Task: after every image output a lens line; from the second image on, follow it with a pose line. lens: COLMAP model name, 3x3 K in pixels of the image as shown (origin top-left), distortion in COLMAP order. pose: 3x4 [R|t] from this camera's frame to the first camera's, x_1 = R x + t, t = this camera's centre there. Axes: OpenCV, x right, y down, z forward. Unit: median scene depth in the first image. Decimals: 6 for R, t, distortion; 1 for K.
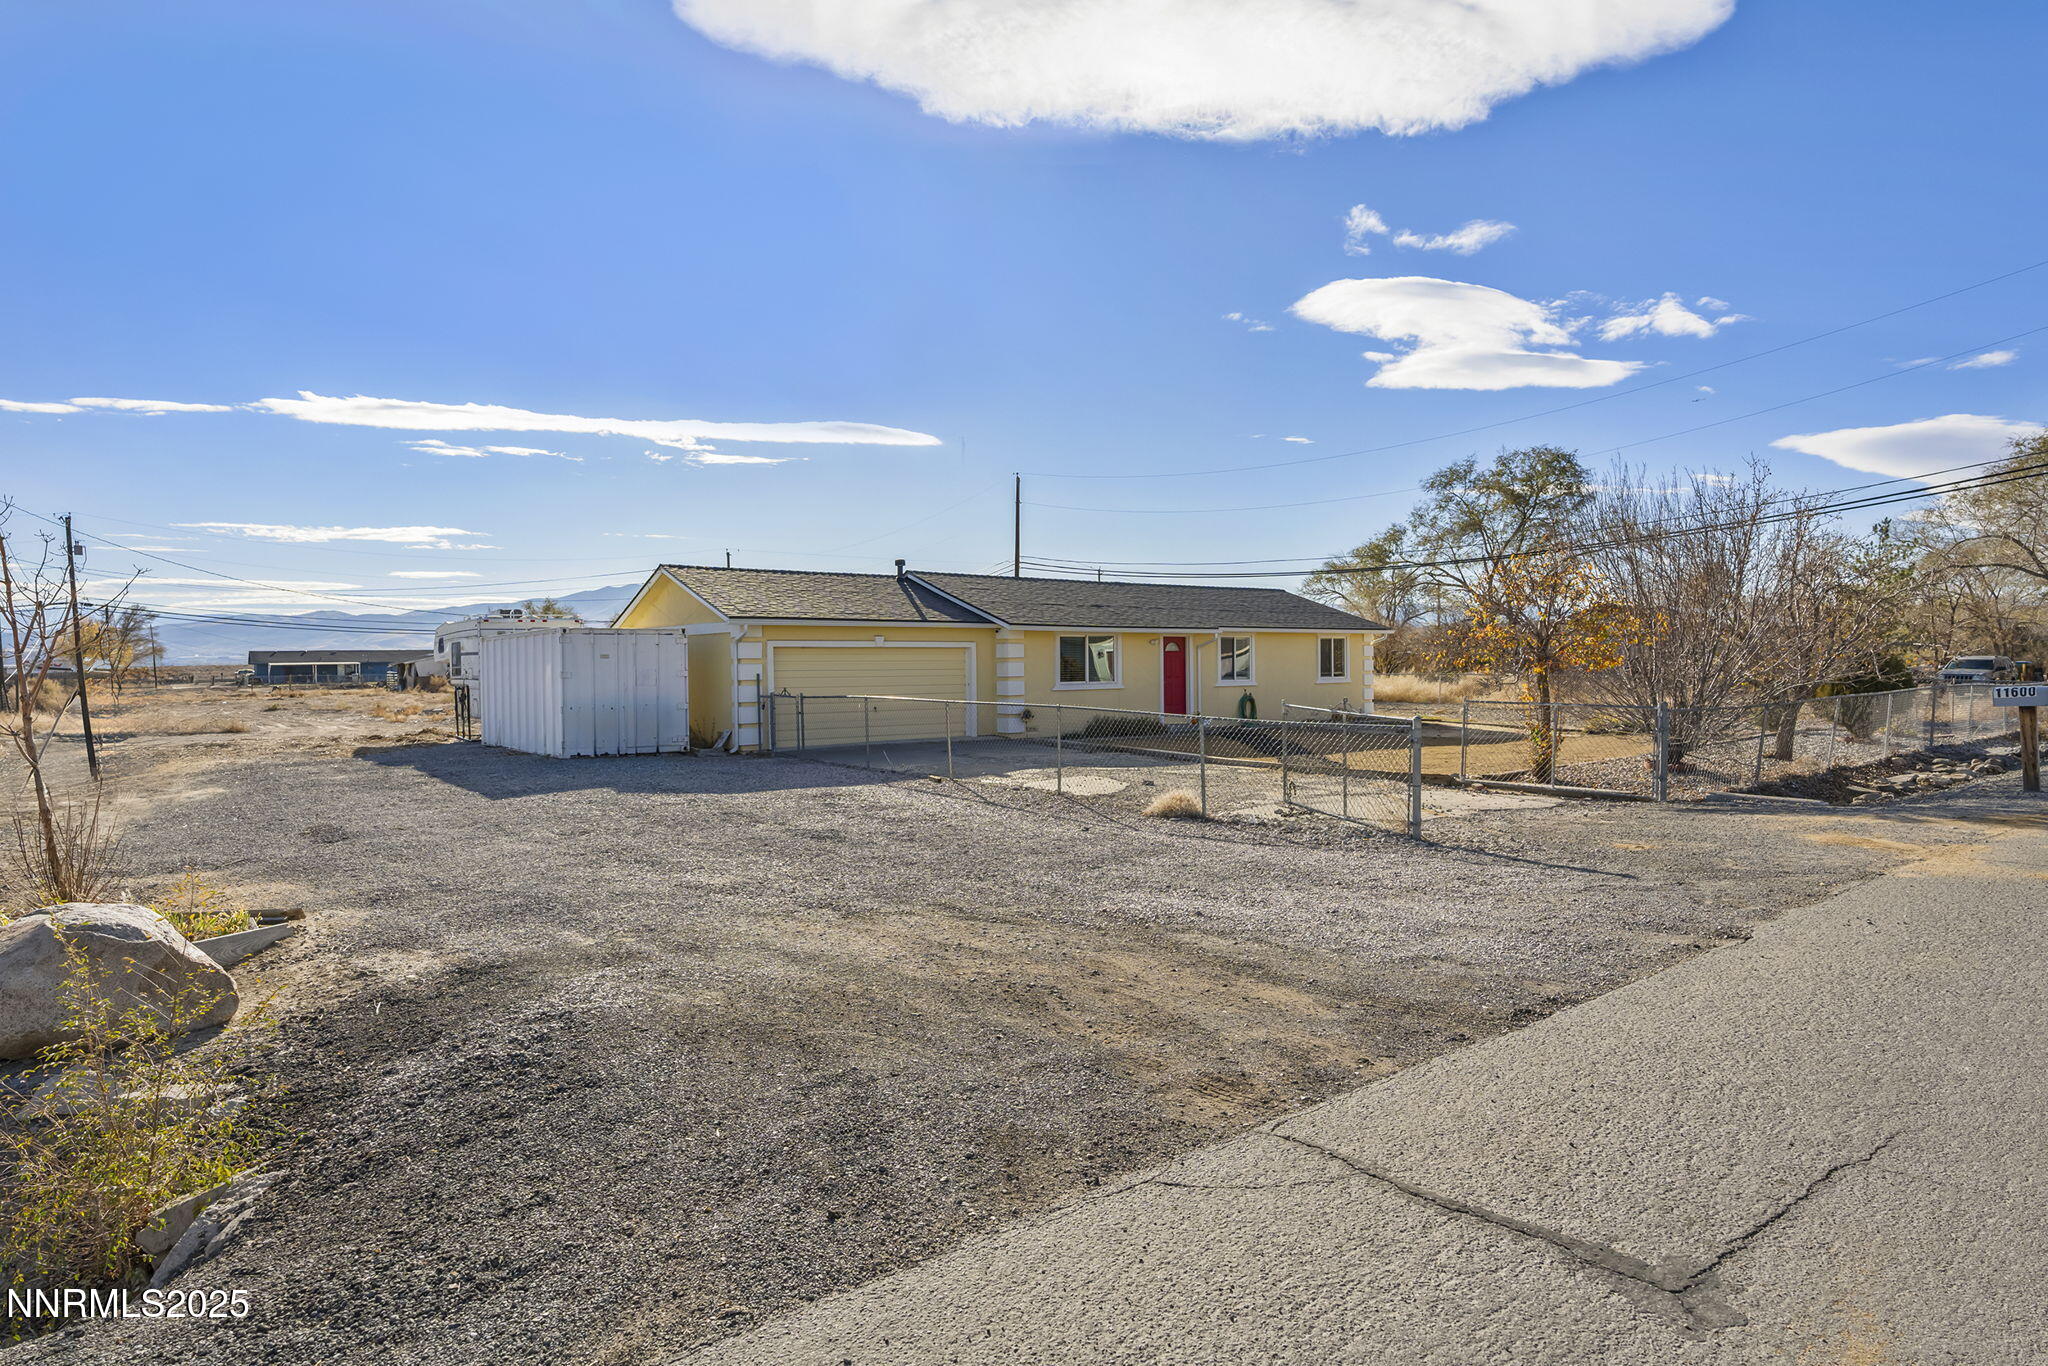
lens RADIAL K [[1005.7, 0, 1017.7], [0, 1005.7, 663.4], [0, 0, 1]] dist [-0.006250, -0.000446]
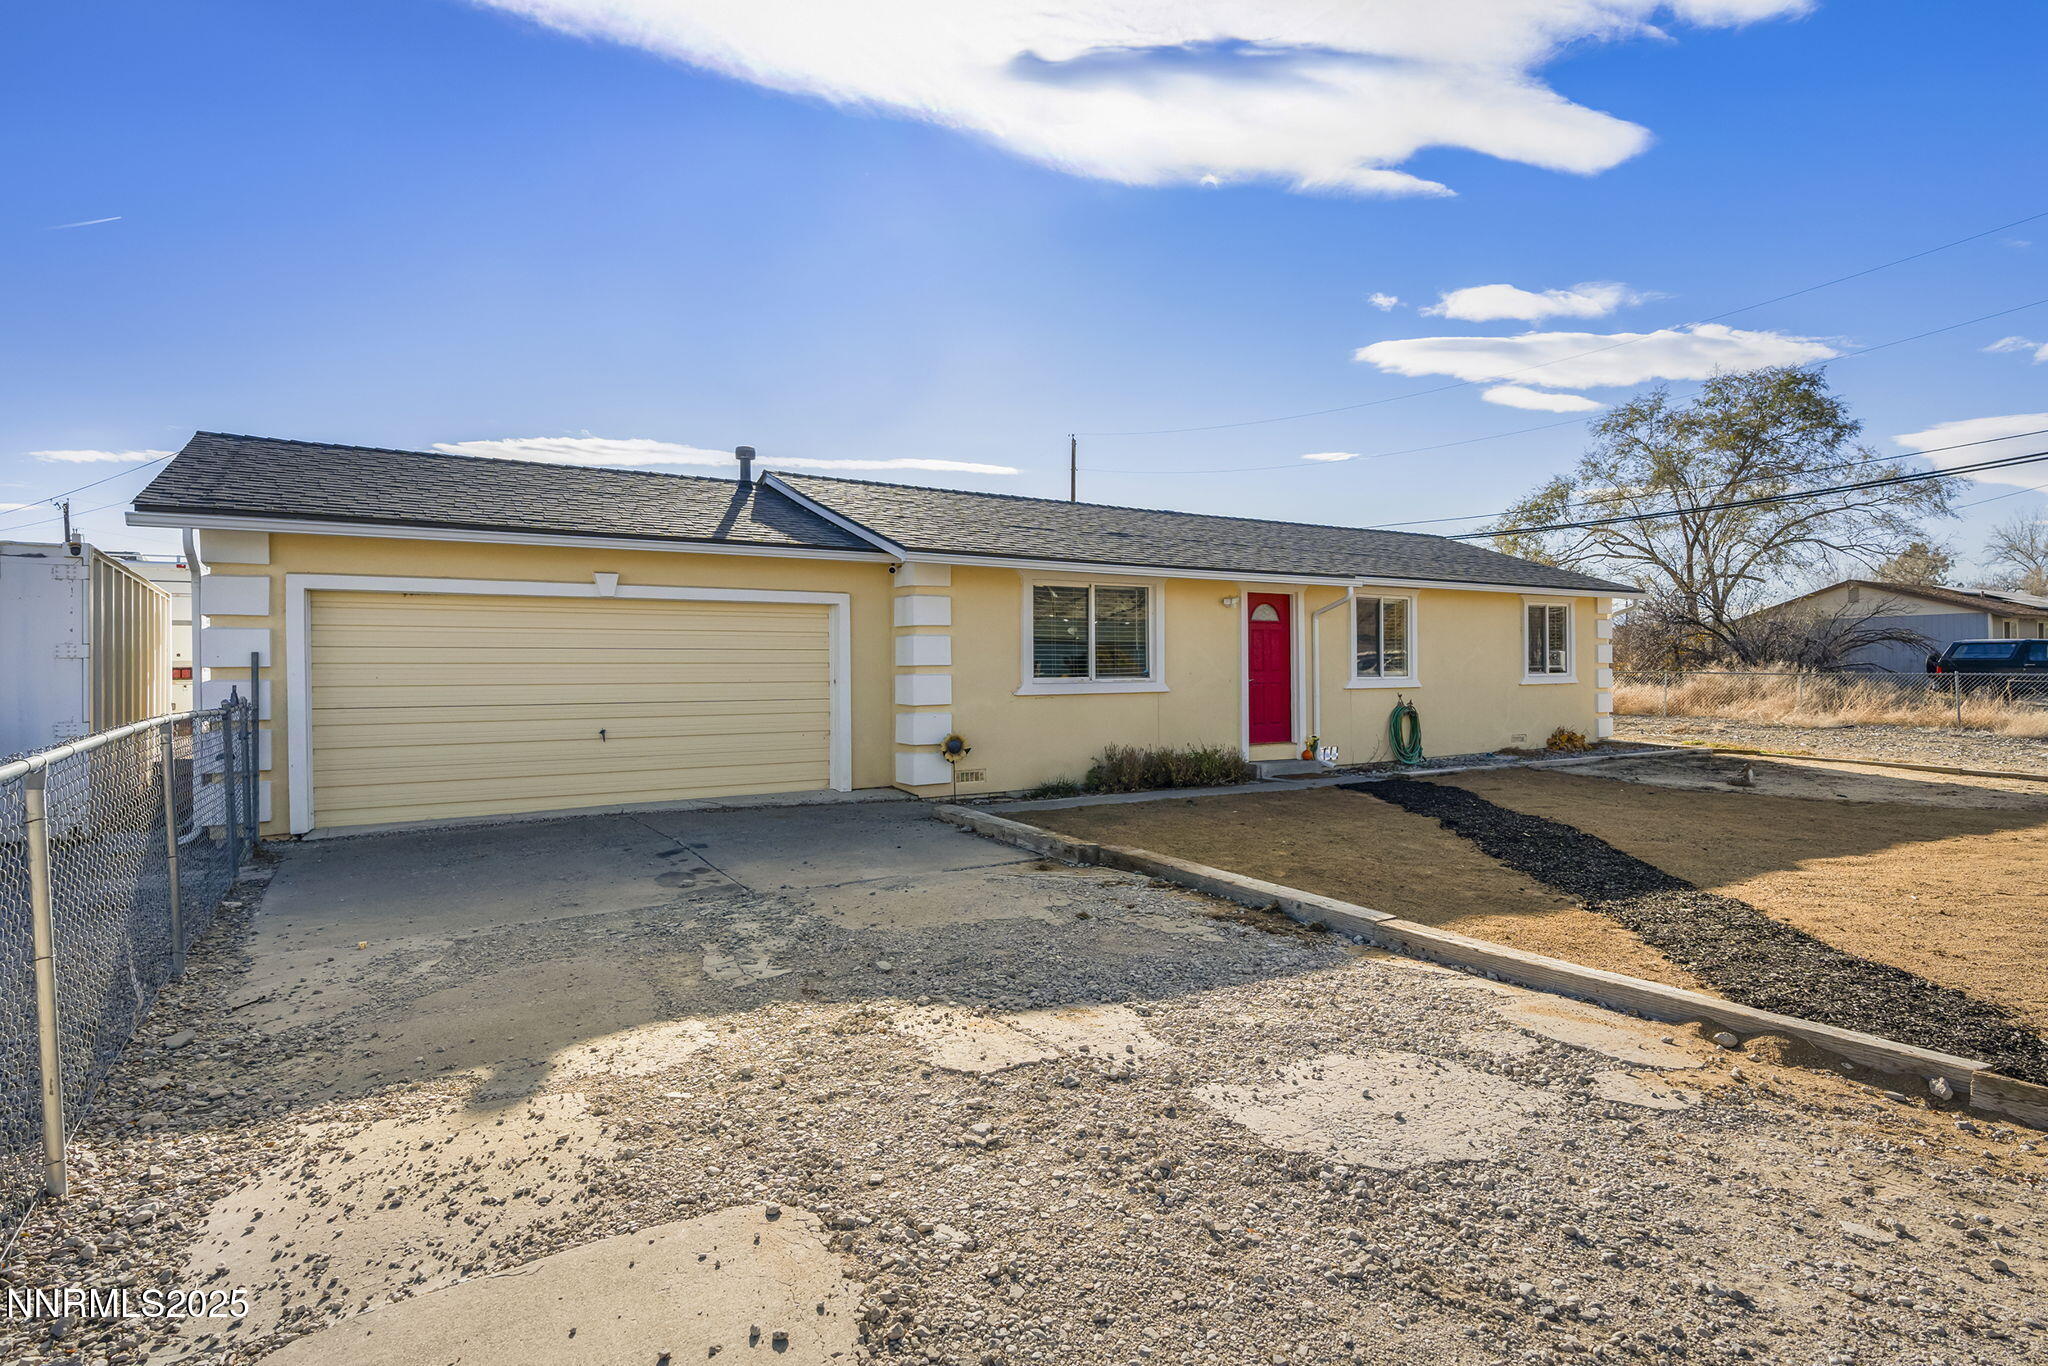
lens RADIAL K [[1005.7, 0, 1017.7], [0, 1005.7, 663.4], [0, 0, 1]] dist [-0.006250, -0.000446]
pose [[0.996627, 0.002556, -0.082028, 0.067823], [-0.002708, 0.999995, -0.001741, 0.011162], [0.082023, 0.001957, 0.996628, 0.464365]]
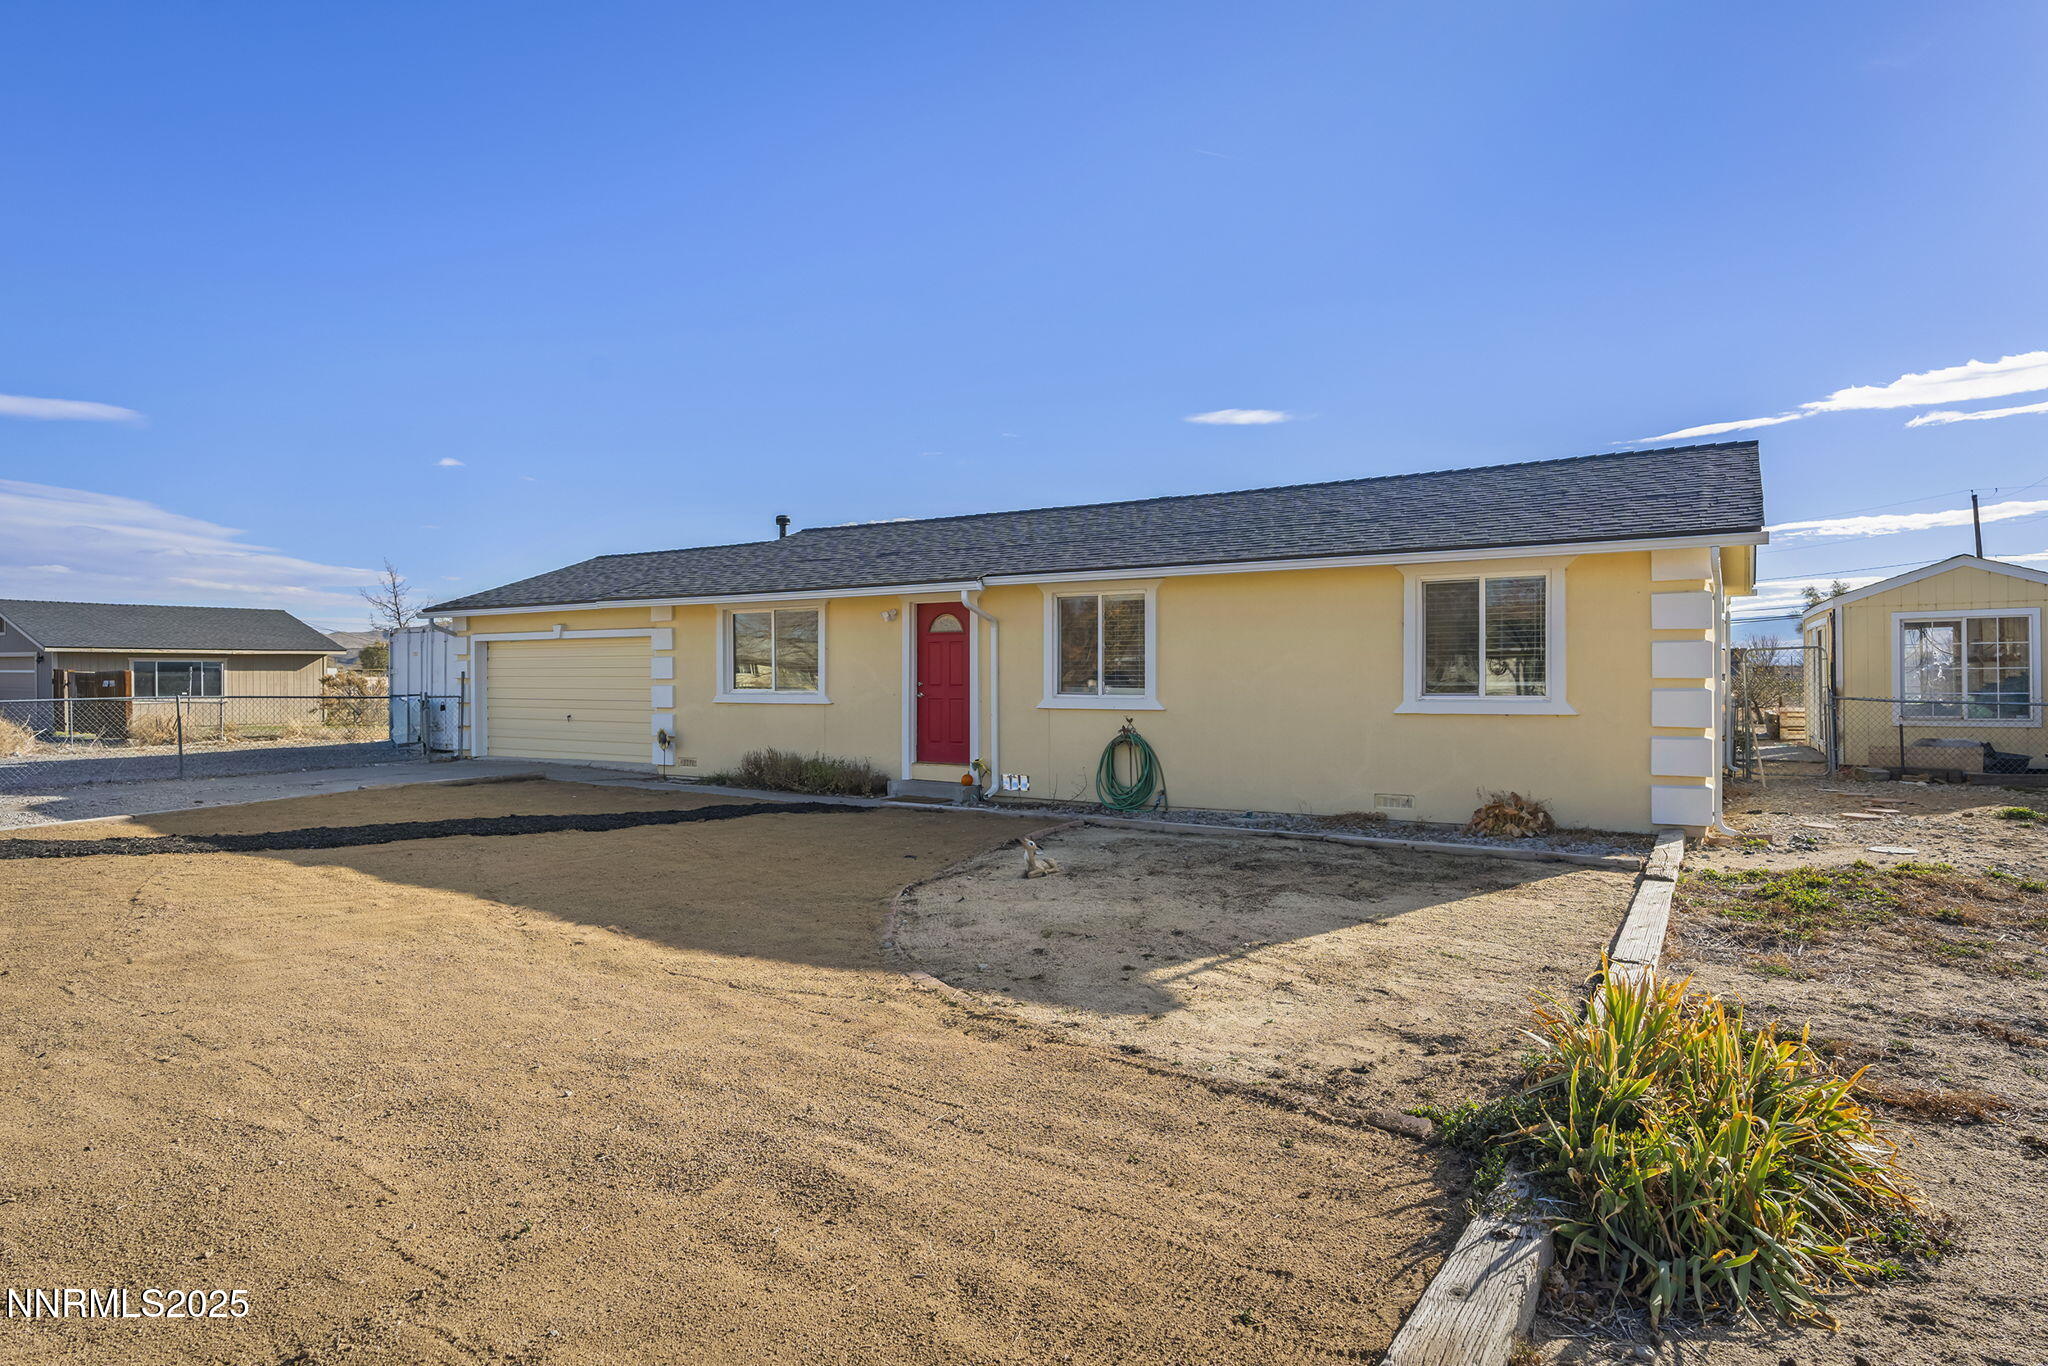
lens RADIAL K [[1062.1, 0, 1024.0], [0, 1062.1, 683.0], [0, 0, 1]] dist [-0.000692, -0.000055]
pose [[0.412508, 0.008855, -0.910911, 0.623731], [-0.003386, 0.999961, 0.008187, 0.008175], [0.910948, -0.000293, 0.412522, 0.806853]]
